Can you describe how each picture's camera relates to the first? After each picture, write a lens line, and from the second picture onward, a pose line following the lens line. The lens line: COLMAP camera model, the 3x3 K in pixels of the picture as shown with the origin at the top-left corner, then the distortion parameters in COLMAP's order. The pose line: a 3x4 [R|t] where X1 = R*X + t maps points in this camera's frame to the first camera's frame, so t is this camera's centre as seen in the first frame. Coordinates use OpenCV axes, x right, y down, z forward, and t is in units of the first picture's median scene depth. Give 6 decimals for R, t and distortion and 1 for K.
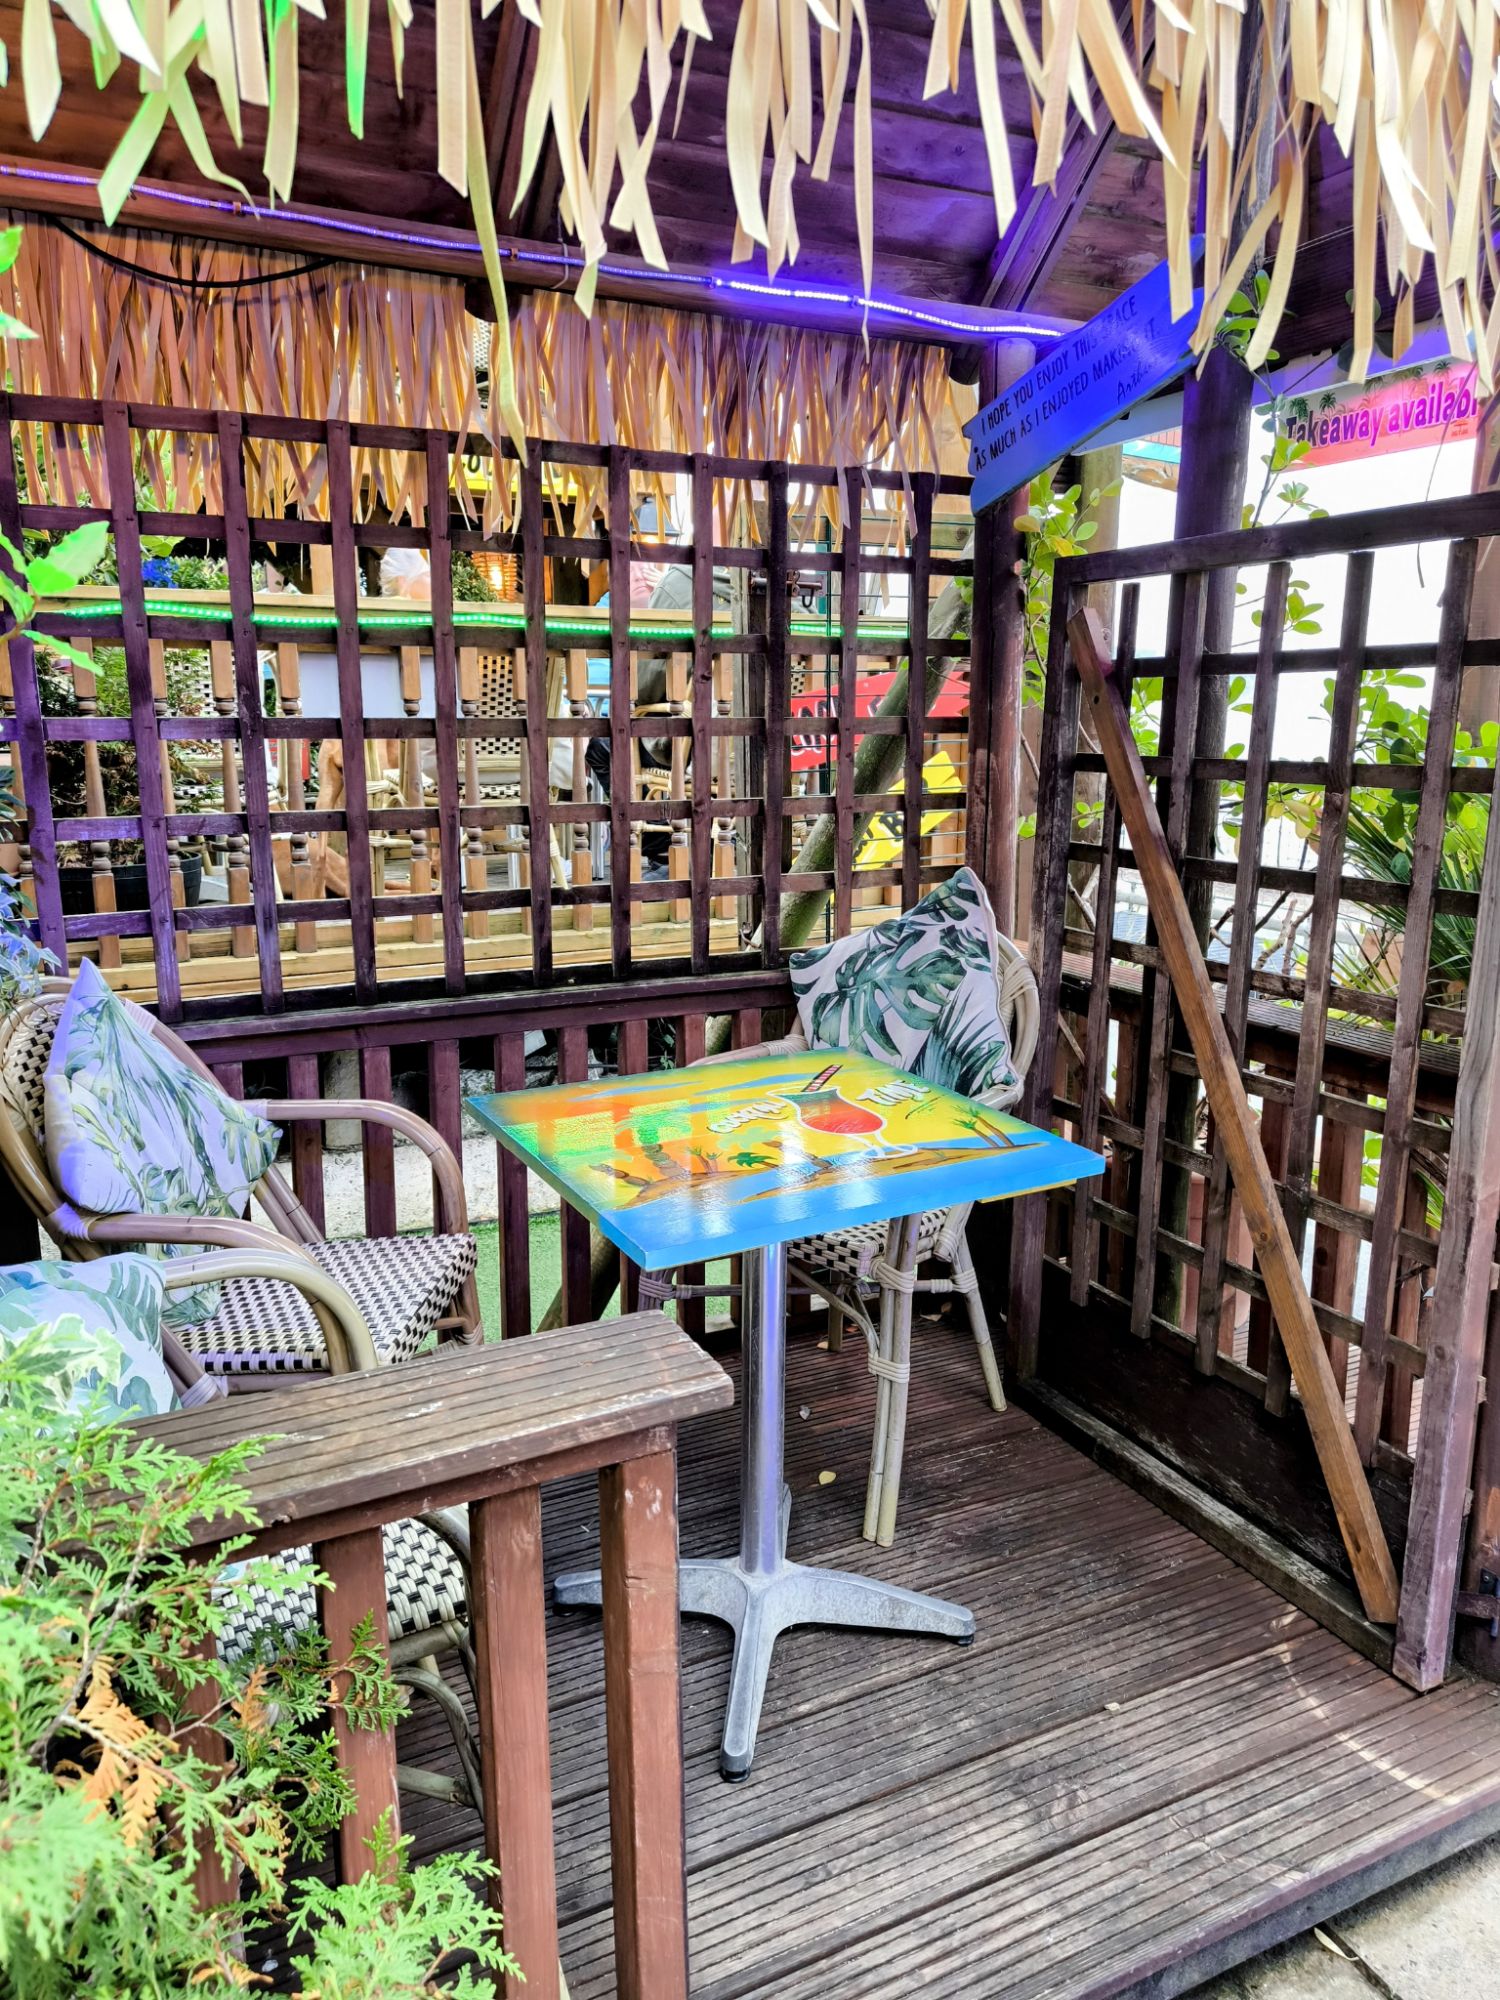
lens RADIAL K [[1405.4, 0, 752.3], [0, 1405.4, 1003.5], [0, 0, 1]] dist [0.010194, -0.007418]
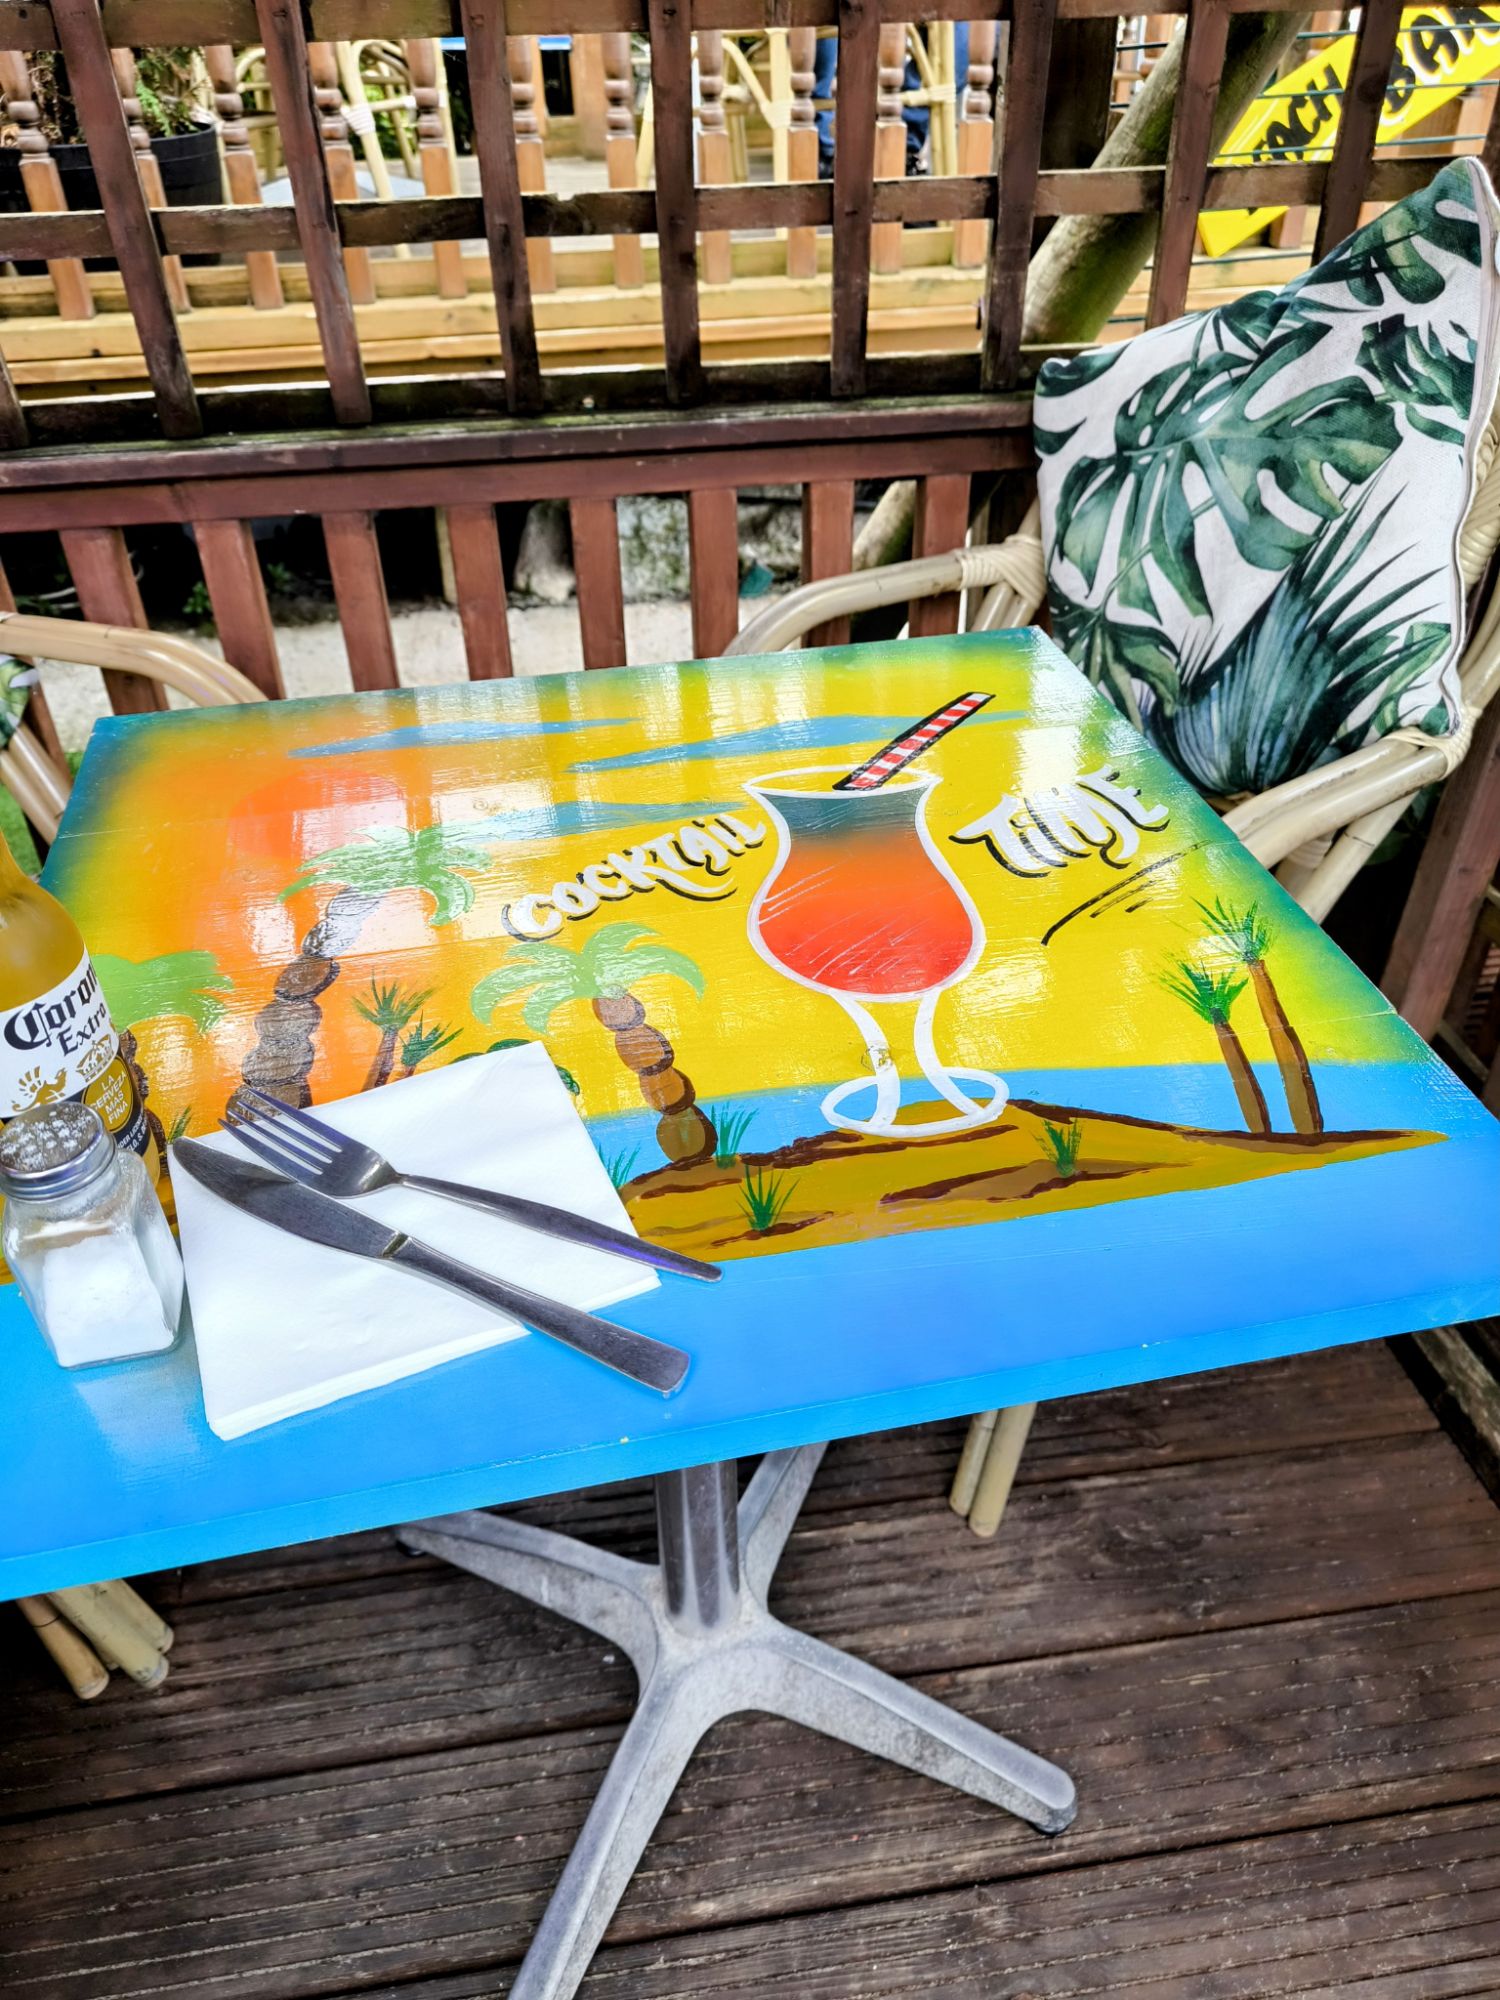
lens RADIAL K [[1405.4, 0, 745.3], [0, 1405.4, 997.1], [0, 0, 1]] dist [0.010194, -0.007418]
pose [[0.951690, 0.166136, -0.258234, 0.098311], [-0.042065, 0.903600, 0.426307, -0.042388], [0.304165, -0.394850, 0.866935, 0.487688]]
